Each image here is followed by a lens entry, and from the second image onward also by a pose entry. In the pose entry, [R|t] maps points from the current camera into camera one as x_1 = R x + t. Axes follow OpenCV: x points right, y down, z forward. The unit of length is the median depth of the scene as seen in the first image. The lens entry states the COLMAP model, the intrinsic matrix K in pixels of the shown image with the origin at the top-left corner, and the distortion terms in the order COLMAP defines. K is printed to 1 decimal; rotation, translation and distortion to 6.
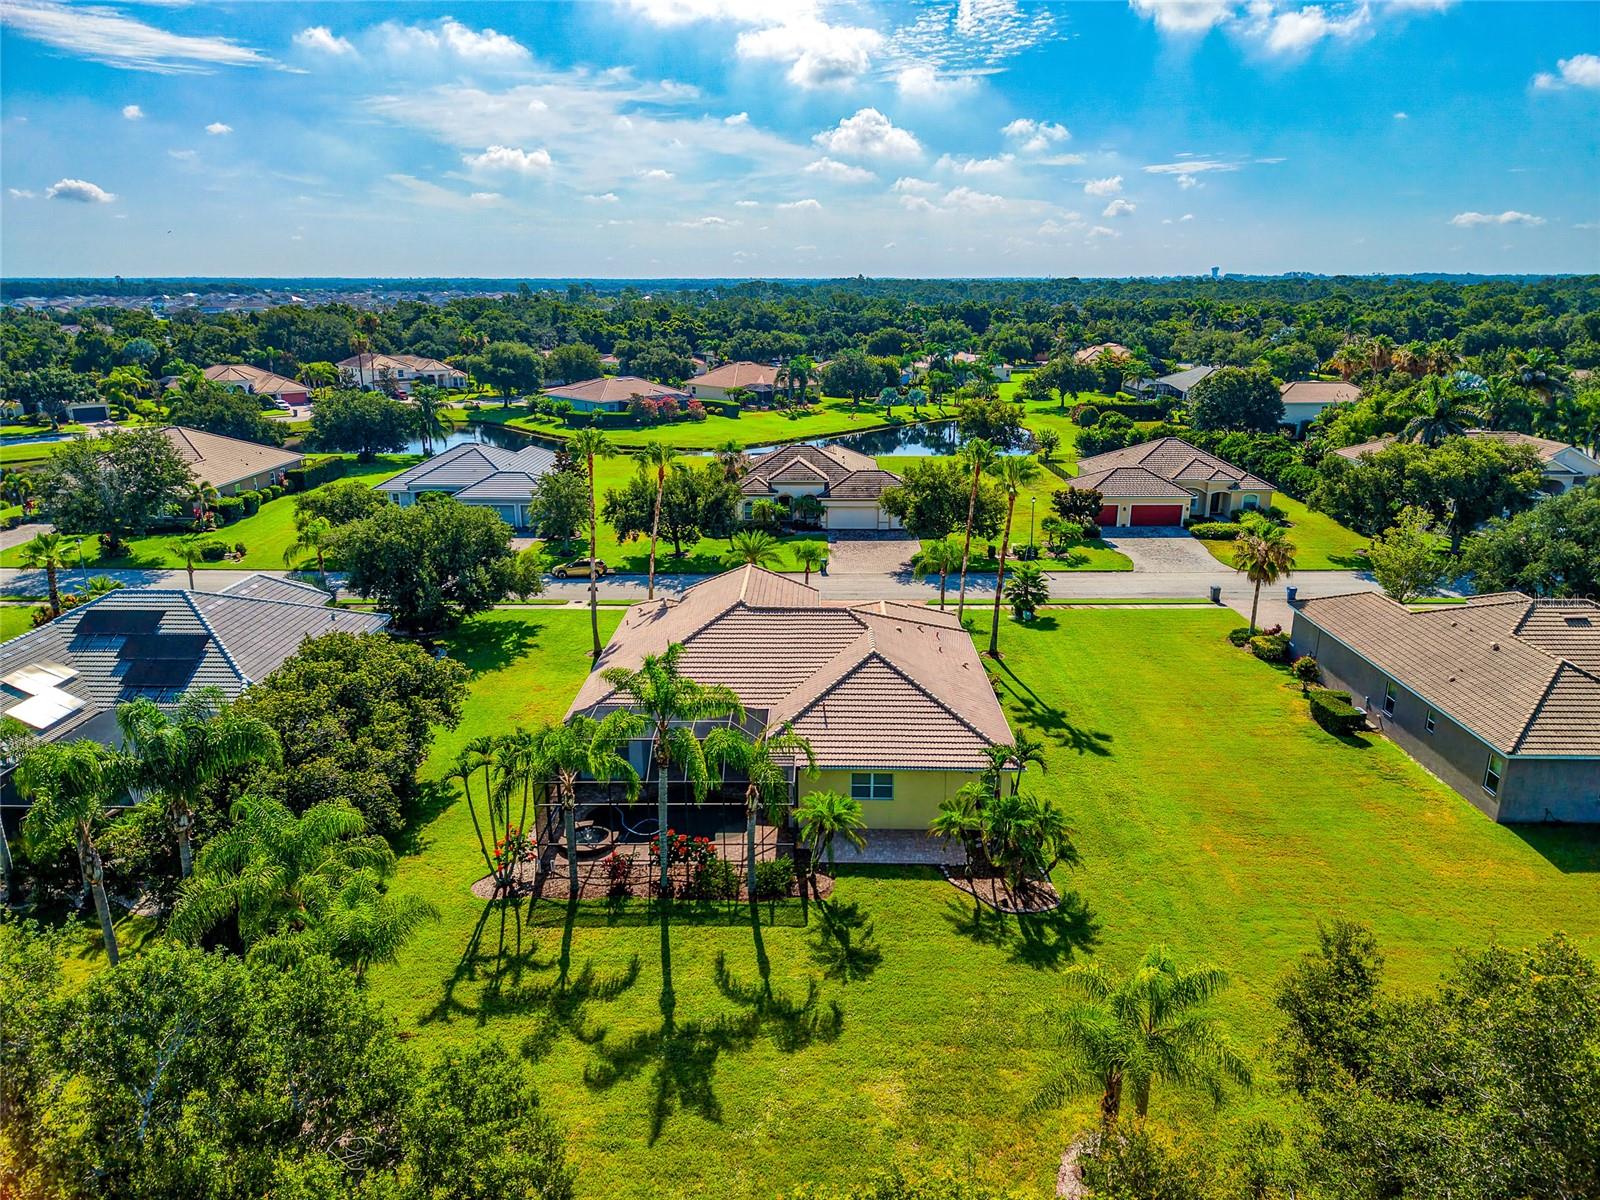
lens RADIAL K [[1070.4, 0, 796.2], [0, 1070.4, 591.9], [0, 0, 1]] dist [0.065362, -0.054652]
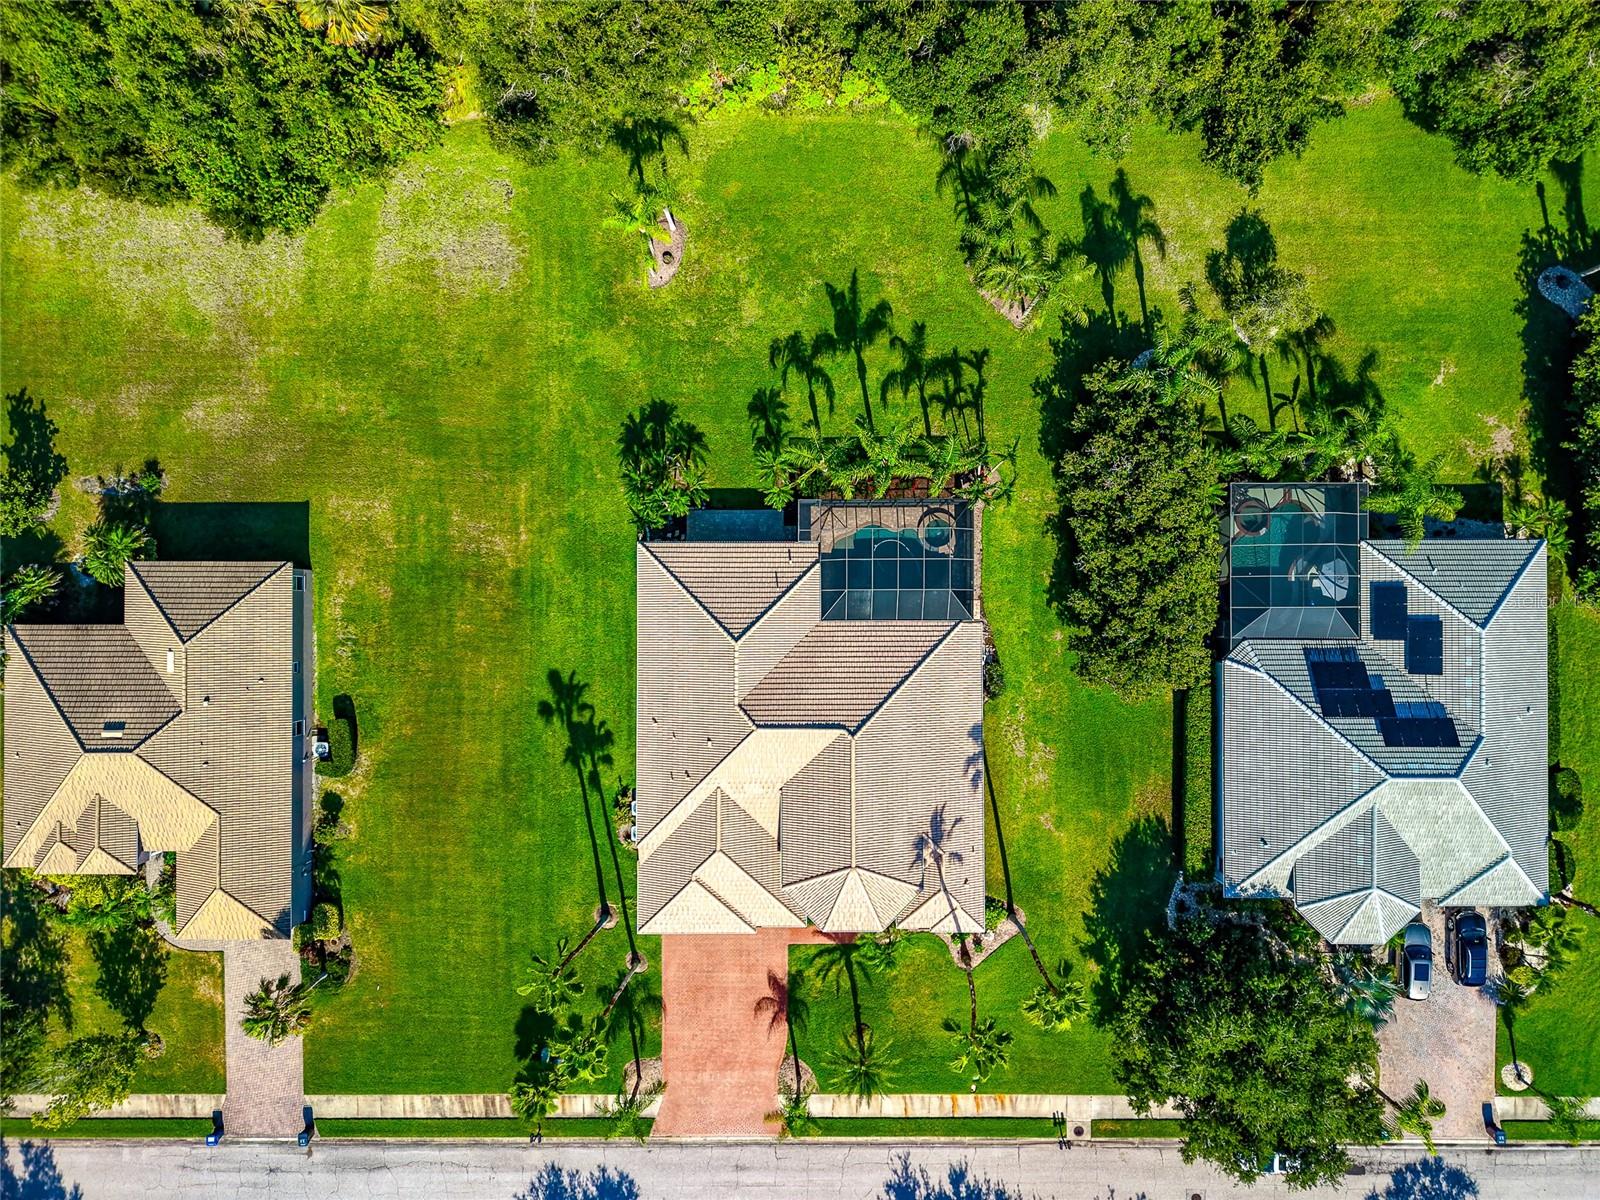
lens RADIAL K [[1070.4, 0, 796.2], [0, 1070.4, 591.9], [0, 0, 1]] dist [0.065362, -0.054652]
pose [[-0.999779, 0.021022, 0.000946, 0.001461], [-0.004645, -0.264283, 0.964434, -0.762212], [0.020524, 0.964216, 0.264322, 0.432019]]
